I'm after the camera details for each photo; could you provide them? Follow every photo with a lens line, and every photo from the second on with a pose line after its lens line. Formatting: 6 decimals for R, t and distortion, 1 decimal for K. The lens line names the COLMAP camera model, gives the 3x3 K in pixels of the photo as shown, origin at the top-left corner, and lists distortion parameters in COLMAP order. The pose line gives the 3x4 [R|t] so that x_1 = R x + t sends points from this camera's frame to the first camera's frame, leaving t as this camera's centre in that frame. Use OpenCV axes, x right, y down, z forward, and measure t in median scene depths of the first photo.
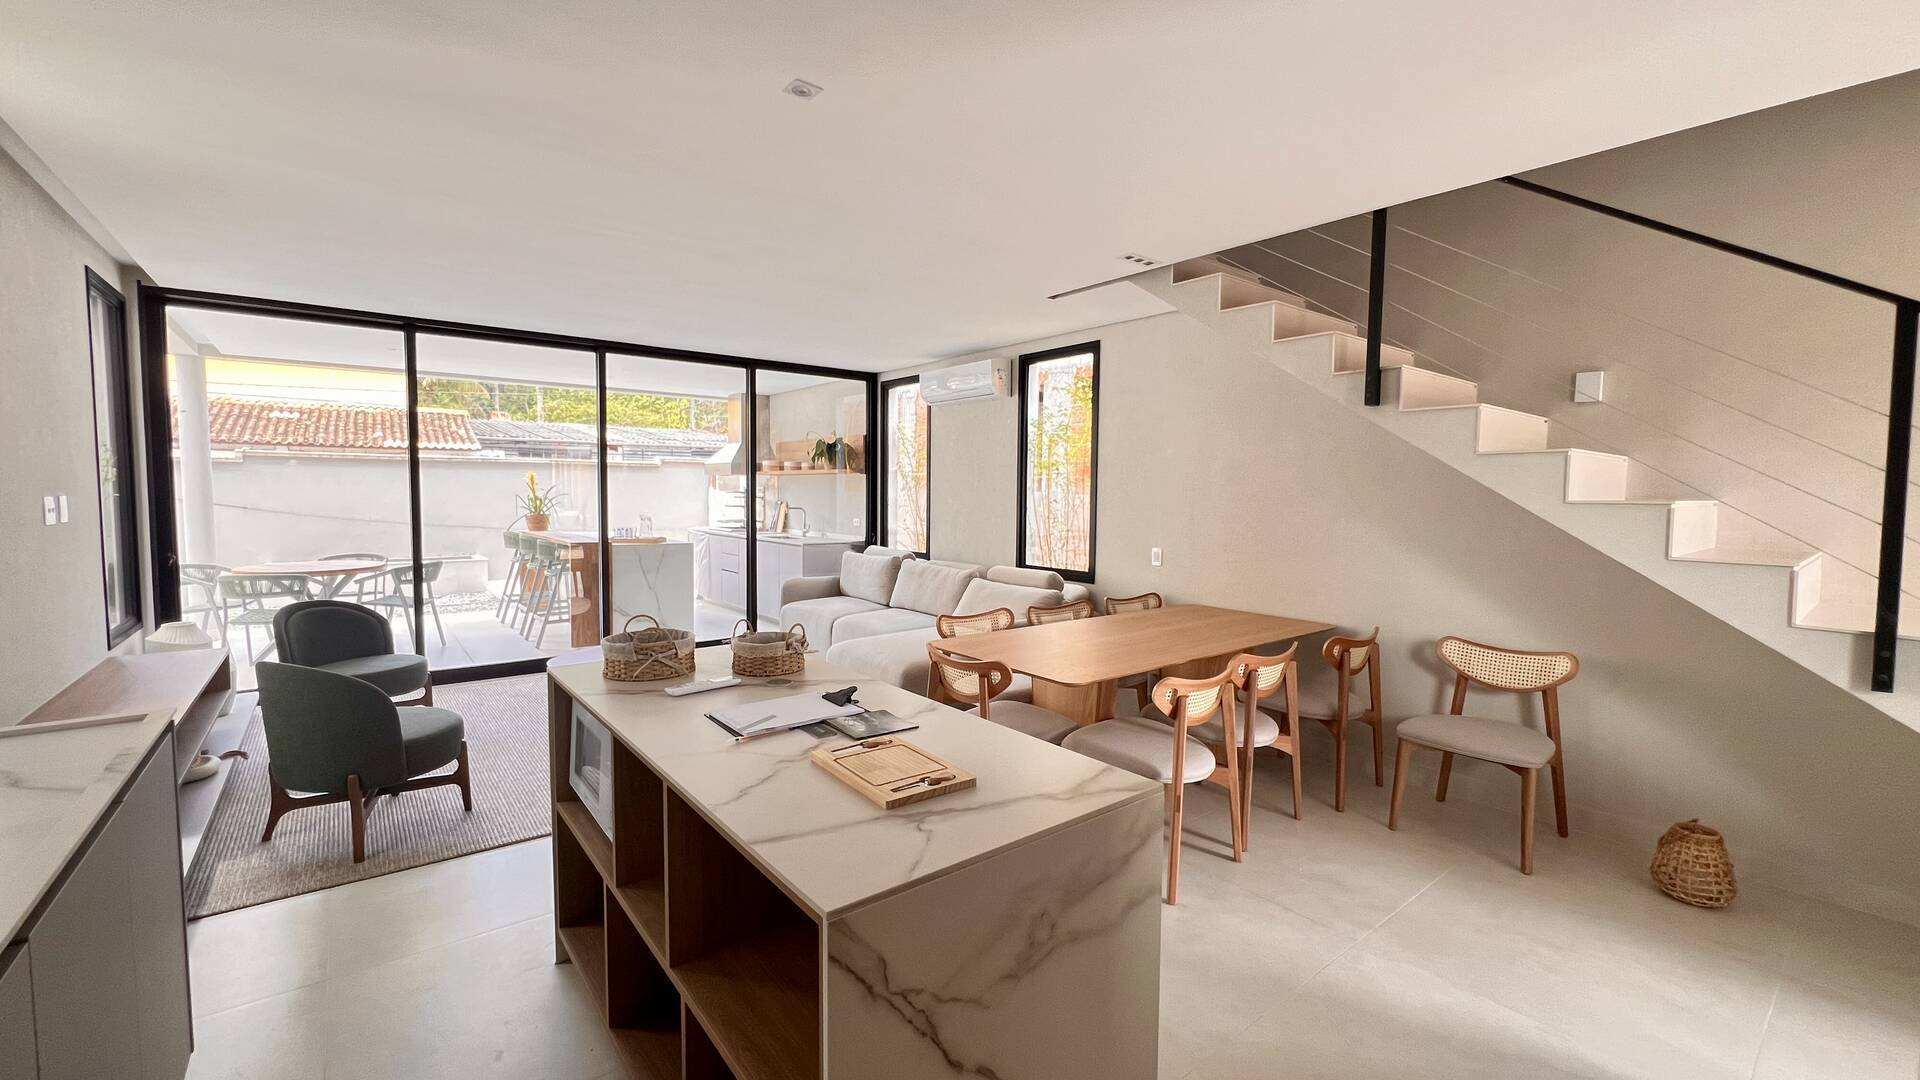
lens RADIAL K [[769.8, 0, 953.2], [0, 769.8, 537.4], [0, 0, 1]] dist [-0.004186, 0.001700]
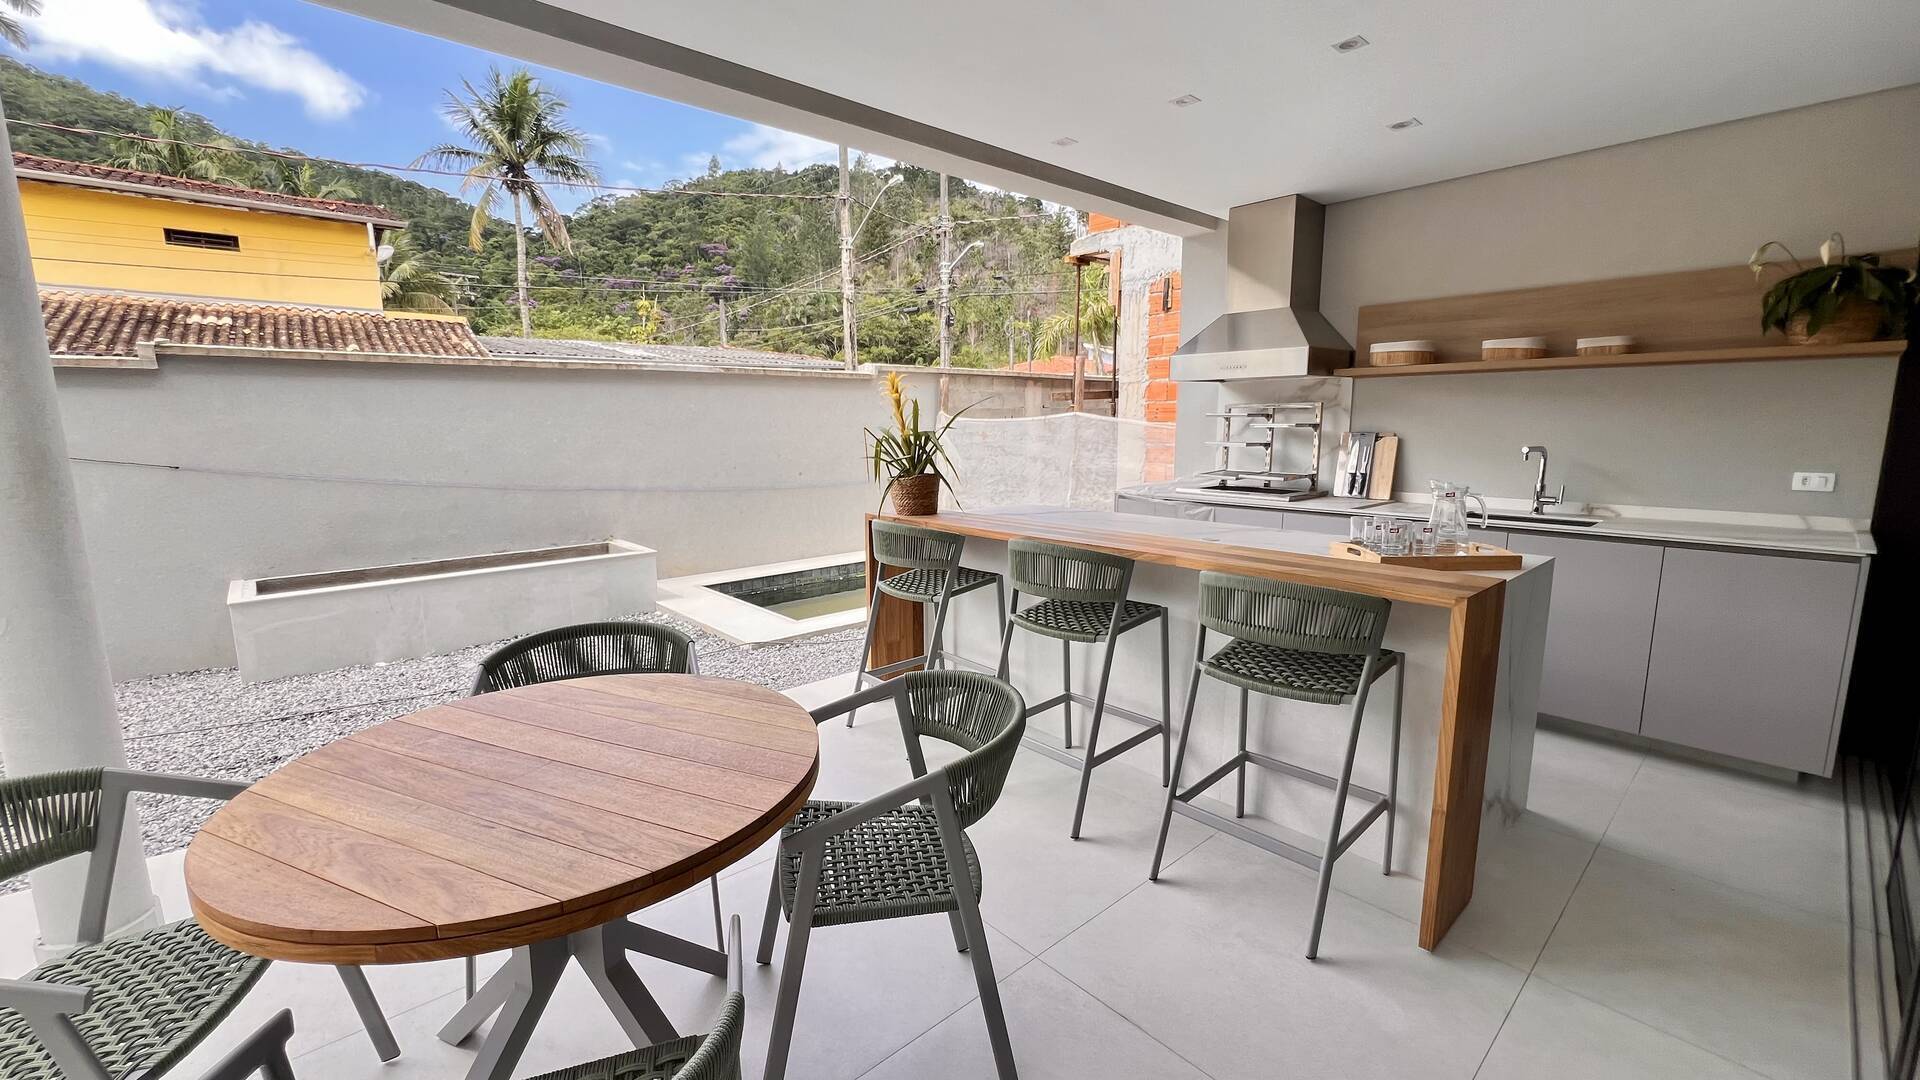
lens RADIAL K [[769.8, 0, 951.8], [0, 769.8, 538.2], [0, 0, 1]] dist [-0.004186, 0.001700]
pose [[0.998372, -0.023515, 0.051961, -0.603511], [0.018760, 0.995749, 0.090181, -0.035690], [-0.053861, -0.089059, 0.994569, 0.642213]]
